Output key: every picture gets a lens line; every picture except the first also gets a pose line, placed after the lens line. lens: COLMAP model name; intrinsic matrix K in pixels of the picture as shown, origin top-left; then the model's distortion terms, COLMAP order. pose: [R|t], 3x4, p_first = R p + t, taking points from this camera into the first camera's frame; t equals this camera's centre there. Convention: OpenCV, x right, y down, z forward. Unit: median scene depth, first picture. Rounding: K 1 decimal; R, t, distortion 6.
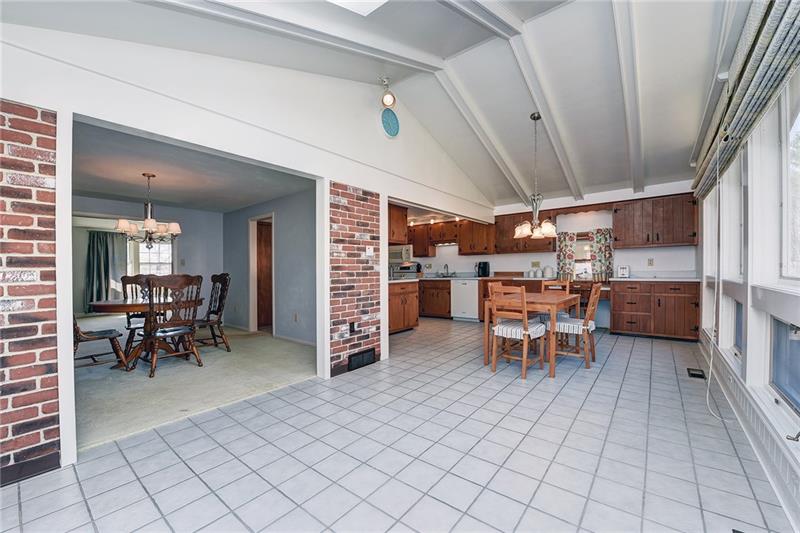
lens RADIAL K [[320.9, 0, 400.5], [0, 320.9, 268.6], [0, 0, 1]] dist [-0.003928, -0.000138]
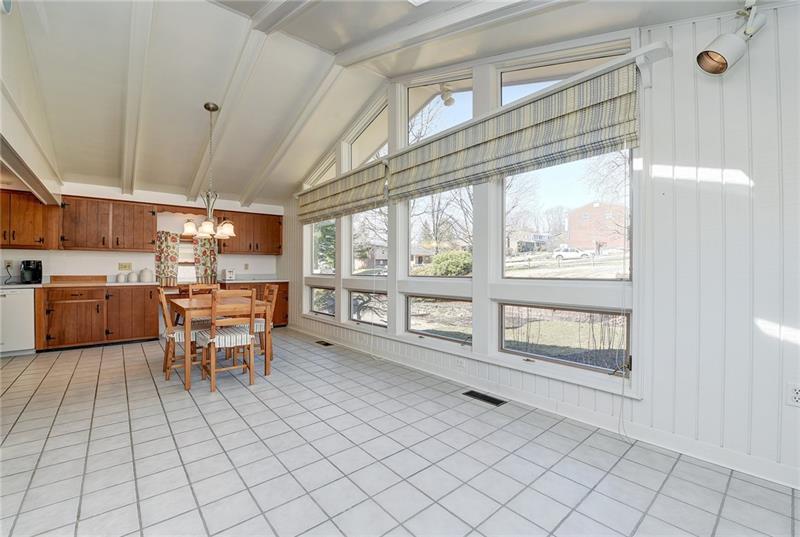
lens RADIAL K [[320.9, 0, 385.8], [0, 320.9, 272.9], [0, 0, 1]] dist [-0.003928, -0.000138]
pose [[0.250324, 0.004438, 0.968152, -0.227071], [-0.005077, 0.999982, -0.003272, 0.003679], [-0.968149, -0.004096, 0.250342, 0.184383]]
